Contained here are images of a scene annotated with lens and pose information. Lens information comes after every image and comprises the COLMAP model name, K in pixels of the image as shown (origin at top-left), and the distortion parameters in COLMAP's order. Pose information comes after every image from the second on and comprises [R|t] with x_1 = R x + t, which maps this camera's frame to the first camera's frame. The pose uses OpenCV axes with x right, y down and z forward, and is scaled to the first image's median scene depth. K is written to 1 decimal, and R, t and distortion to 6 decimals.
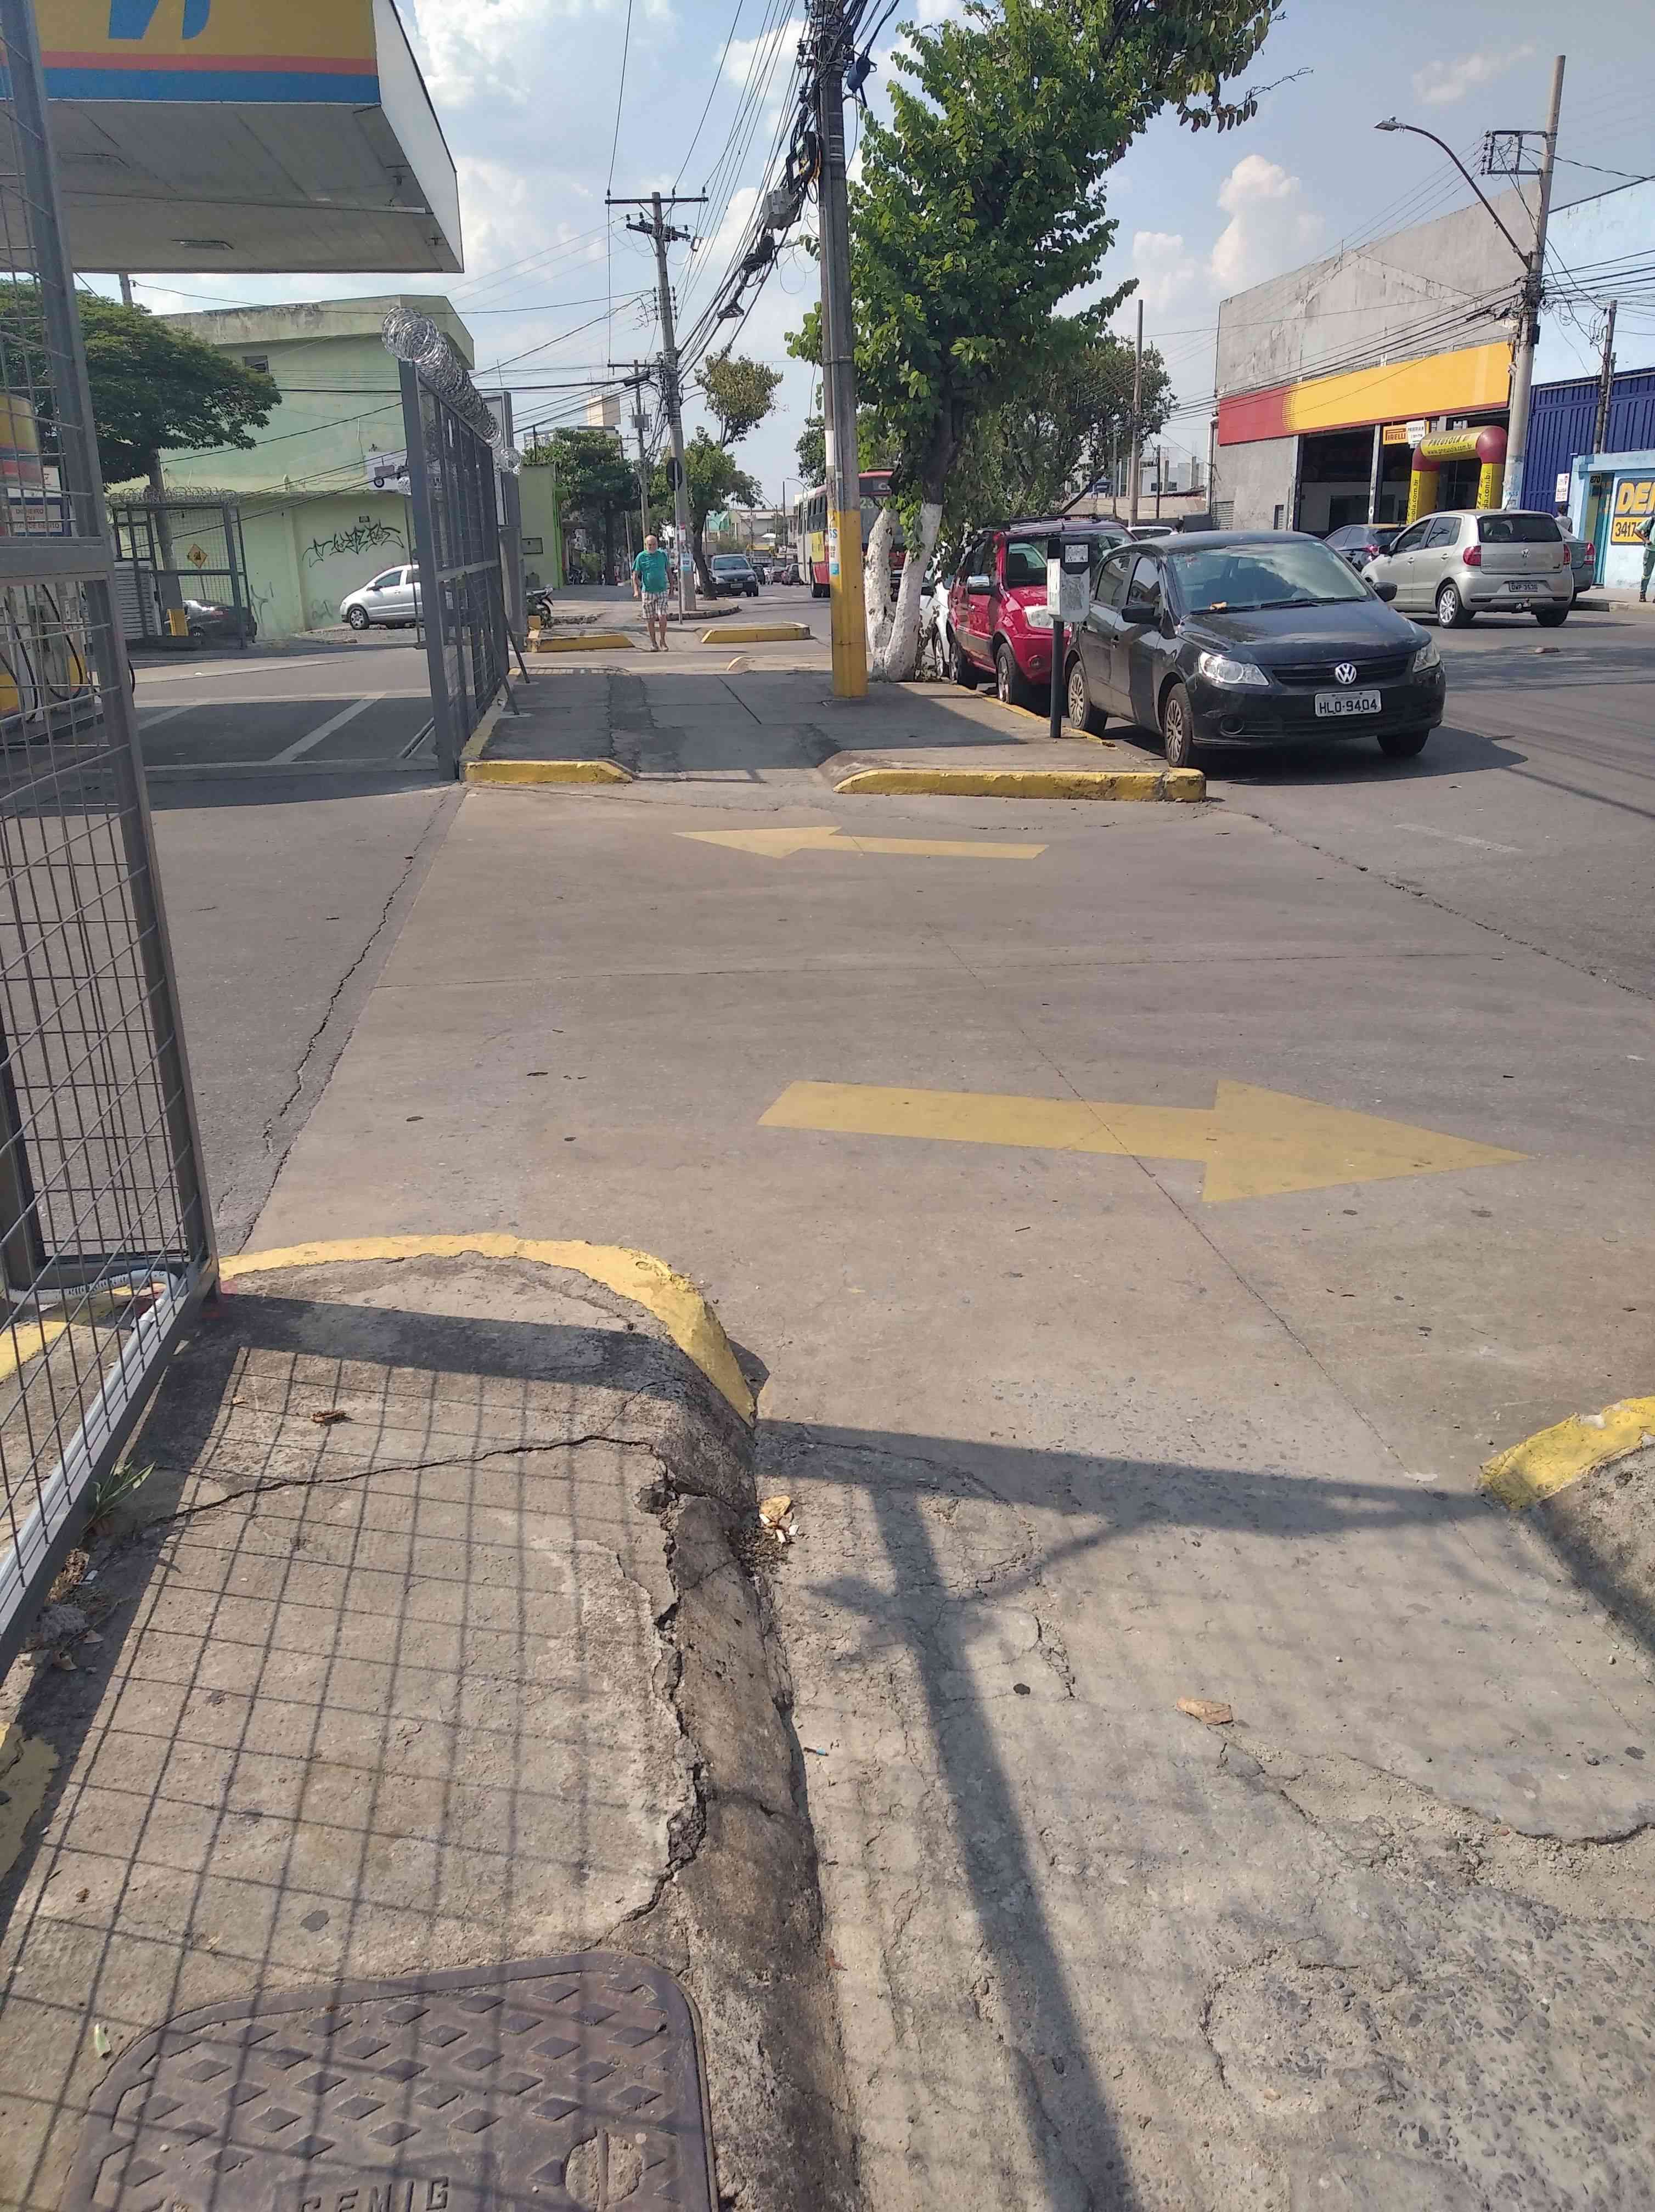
lens RADIAL K [[1707.4, 0, 789.0], [0, 1707.4, 1107.8], [0, 0, 1]] dist [0.040212, -0.060649]
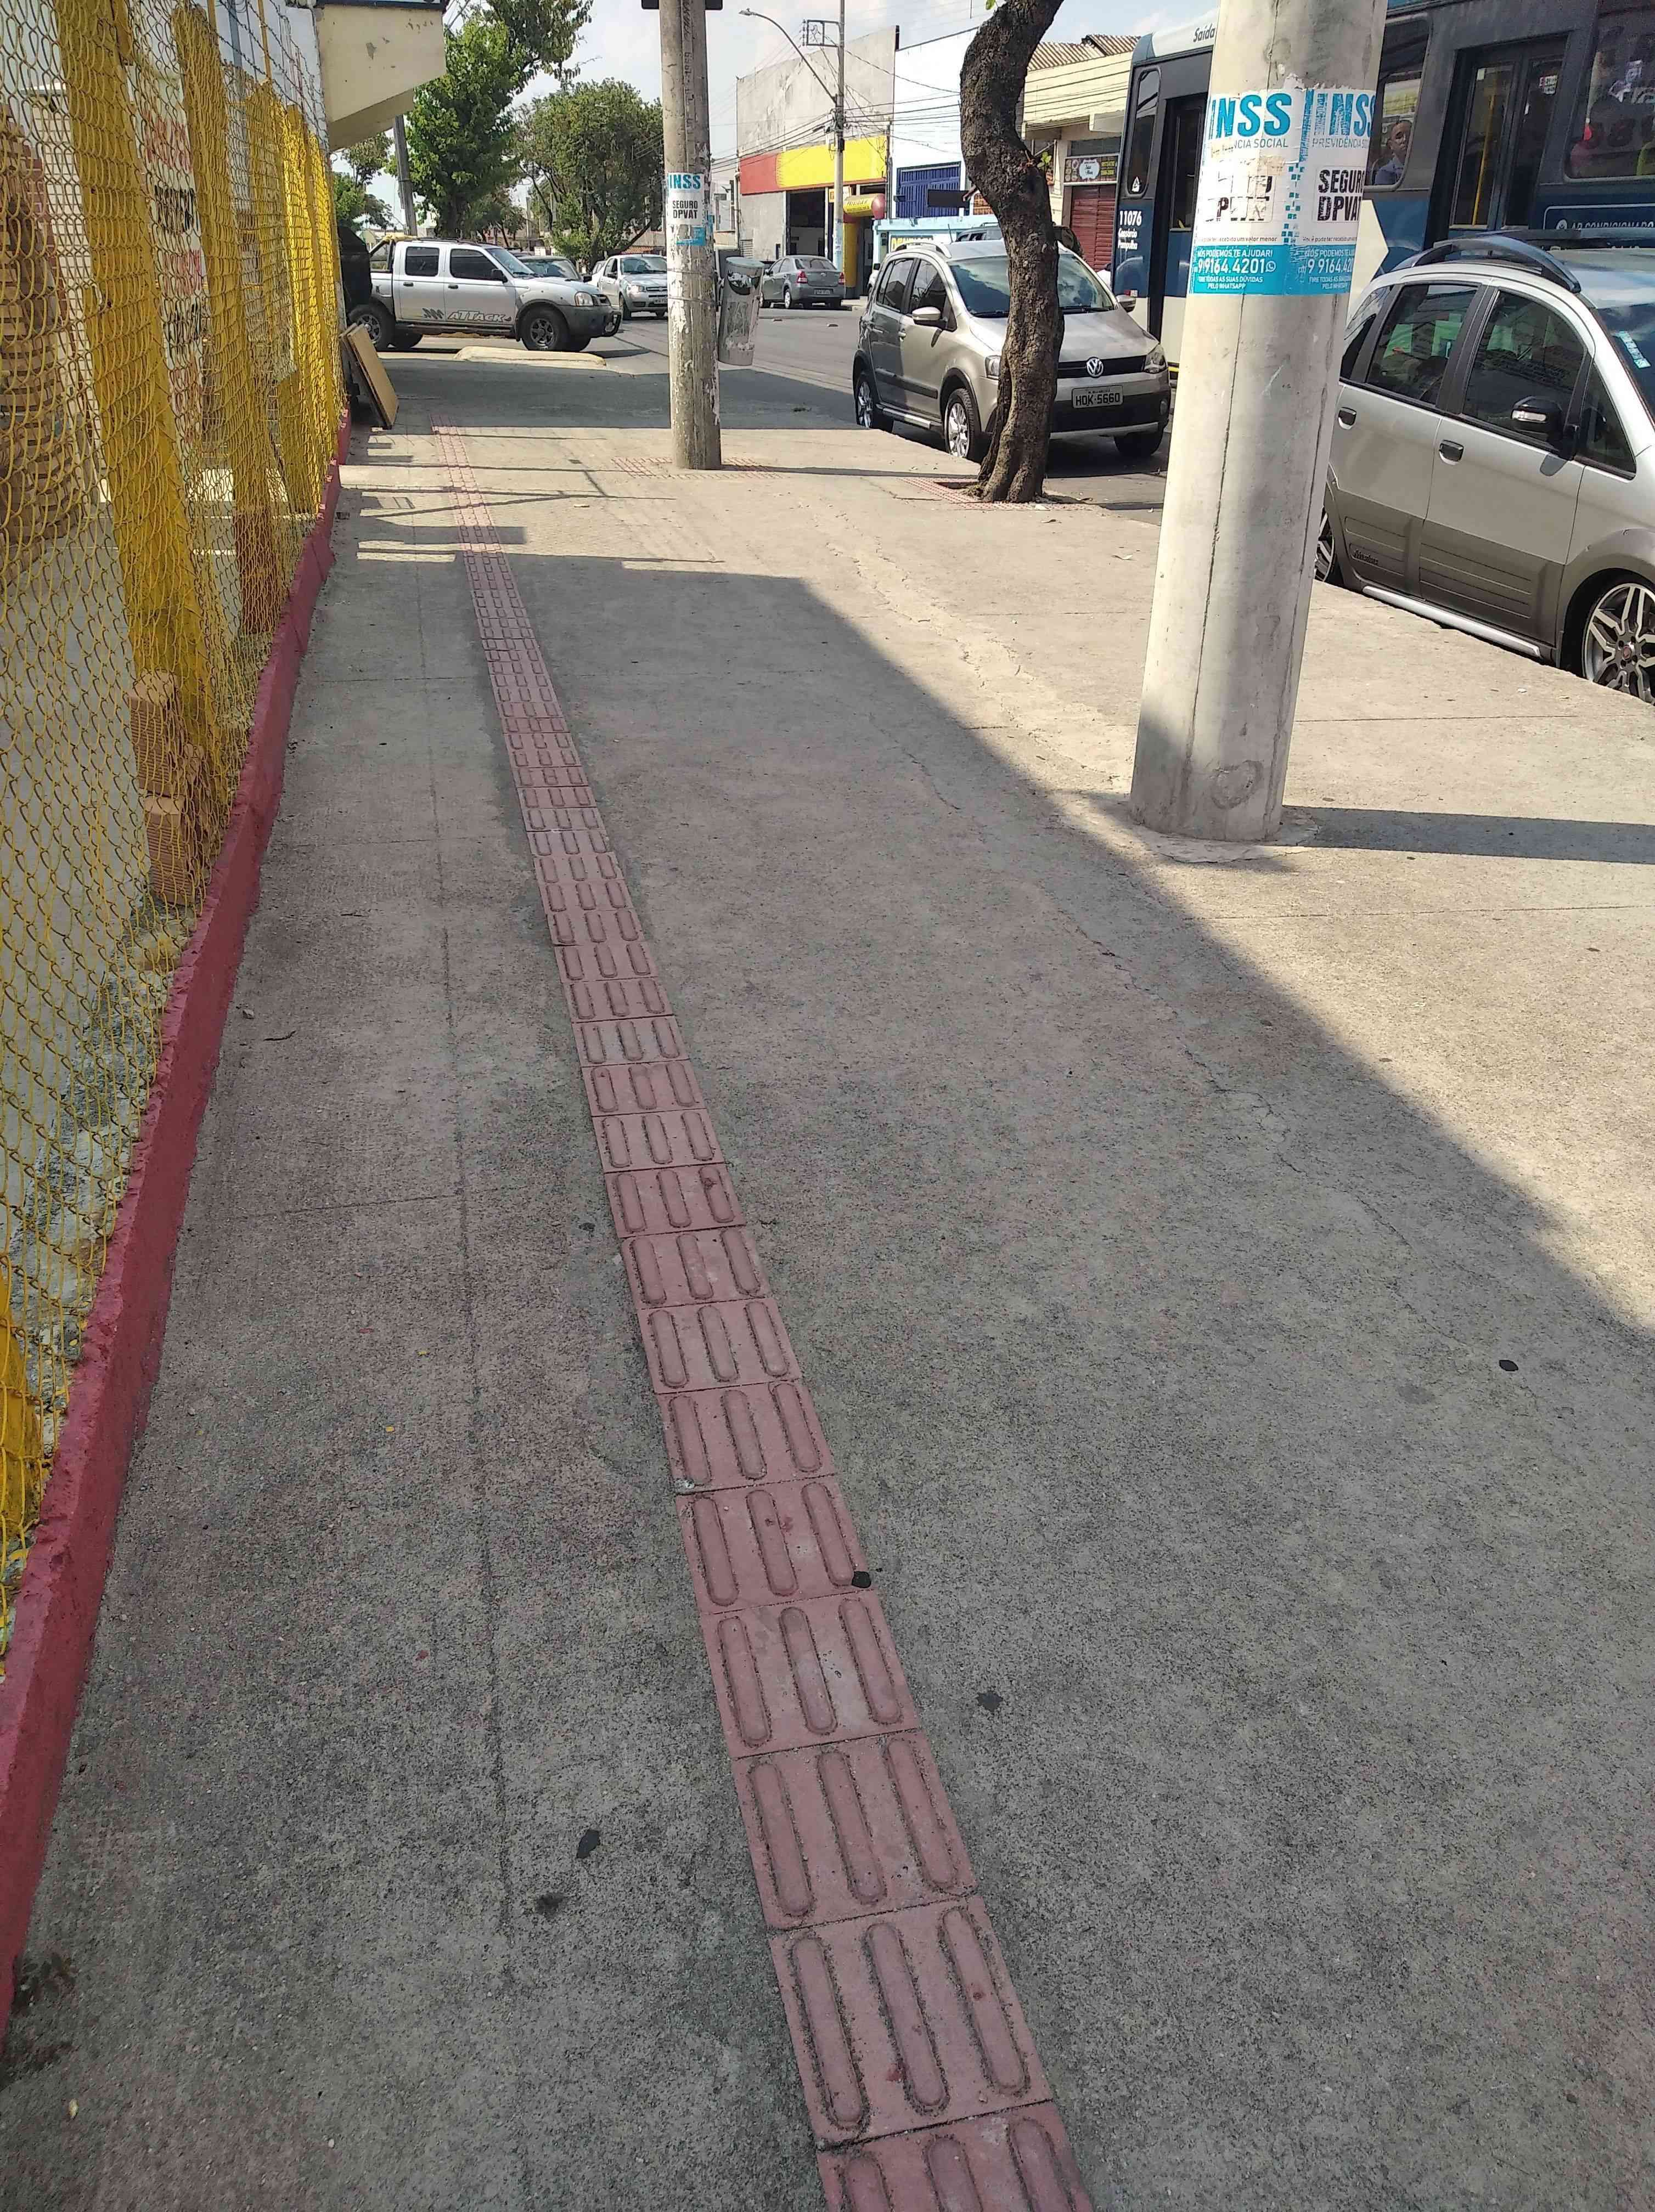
lens RADIAL K [[1707.4, 0, 824.7], [0, 1707.4, 1065.7], [0, 0, 1]] dist [0.040212, -0.060649]
pose [[0.978822, -0.061159, 0.195363, 0.027310], [0.038420, 0.992254, 0.118132, 0.263633], [-0.201075, -0.108124, 0.973590, -0.781305]]
